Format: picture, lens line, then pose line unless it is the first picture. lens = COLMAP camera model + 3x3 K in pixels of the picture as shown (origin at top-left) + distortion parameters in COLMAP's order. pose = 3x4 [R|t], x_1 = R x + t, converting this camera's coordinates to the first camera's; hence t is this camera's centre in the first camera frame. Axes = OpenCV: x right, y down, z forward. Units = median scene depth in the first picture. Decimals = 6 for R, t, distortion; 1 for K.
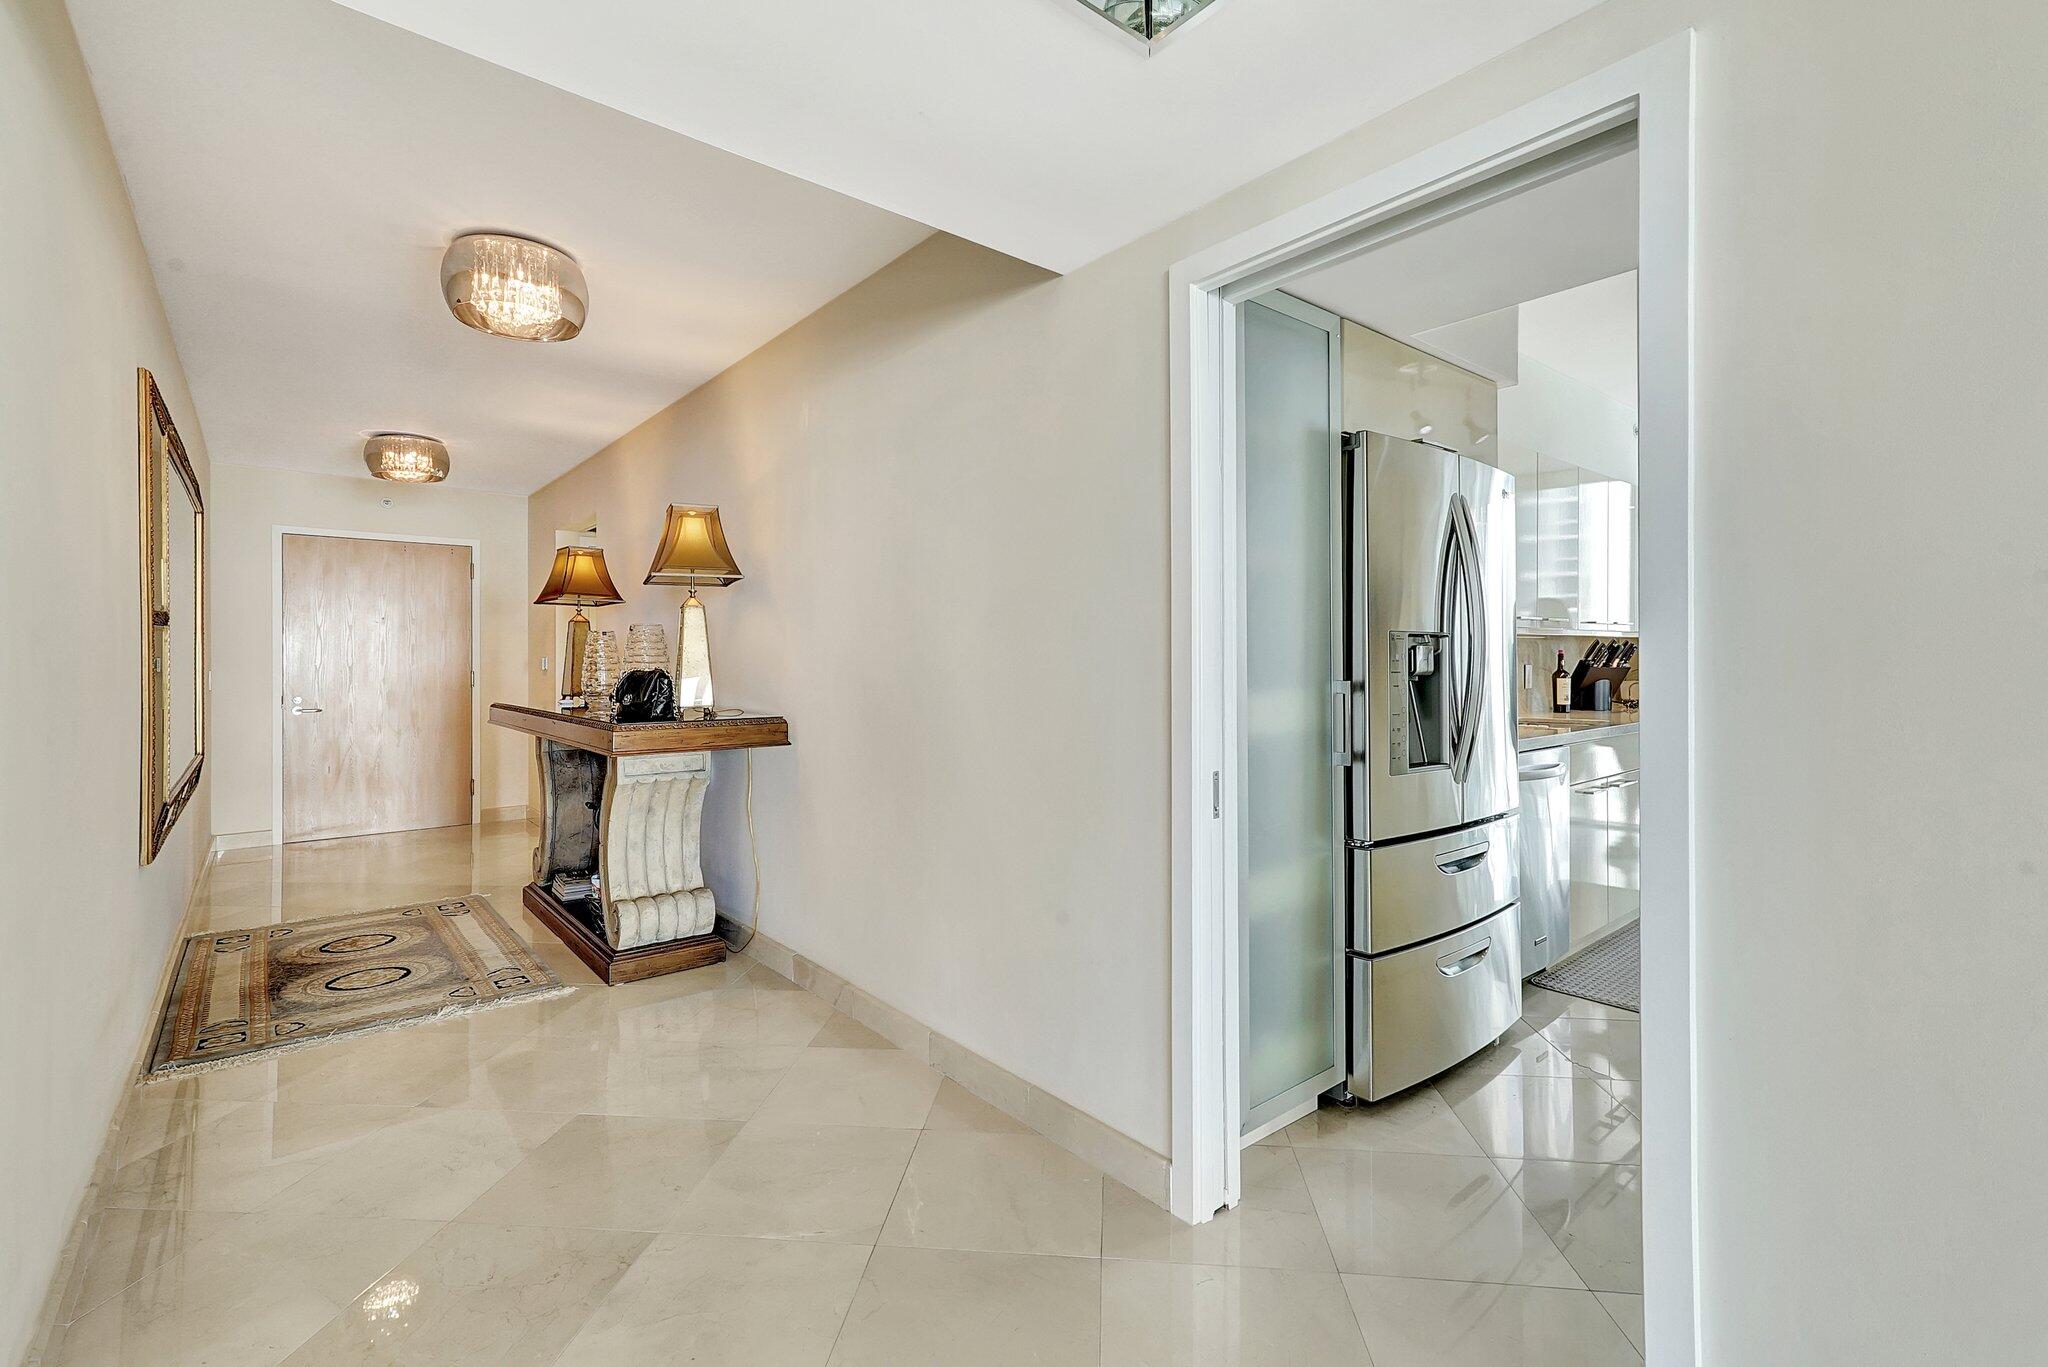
lens RADIAL K [[940.7, 0, 1010.6], [0, 940.7, 675.8], [0, 0, 1]] dist [-0.016072, 0.008546]
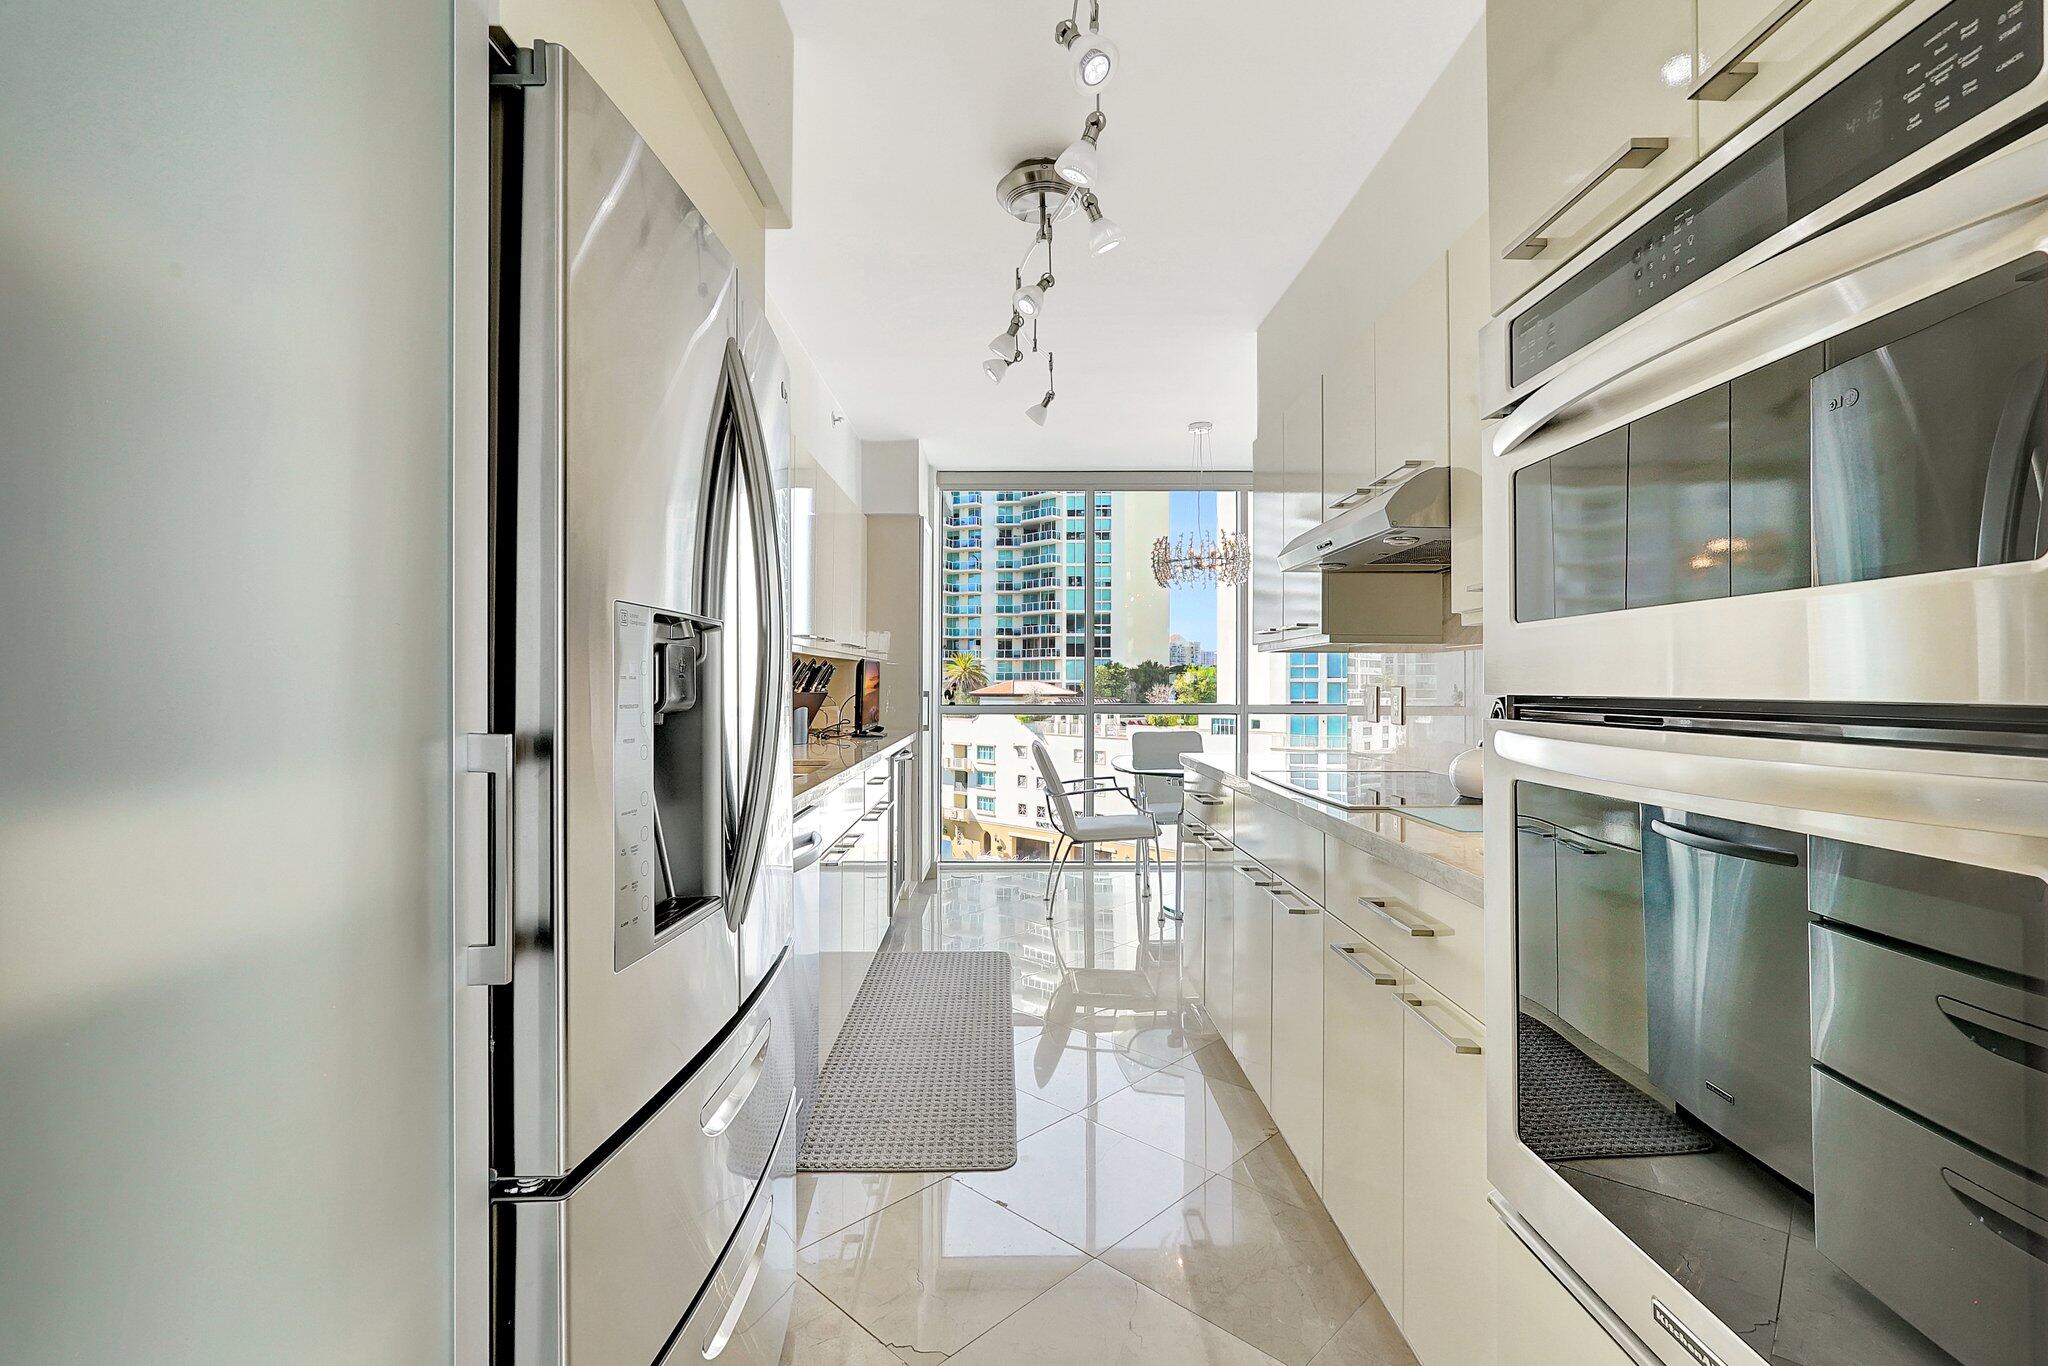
lens RADIAL K [[940.7, 0, 1011.8], [0, 940.7, 672.8], [0, 0, 1]] dist [-0.016072, 0.008546]
pose [[0.638997, 0.015678, 0.769050, 0.209255], [0.006300, 0.999652, -0.025614, -0.006308], [-0.769184, 0.021212, 0.638676, 0.621175]]
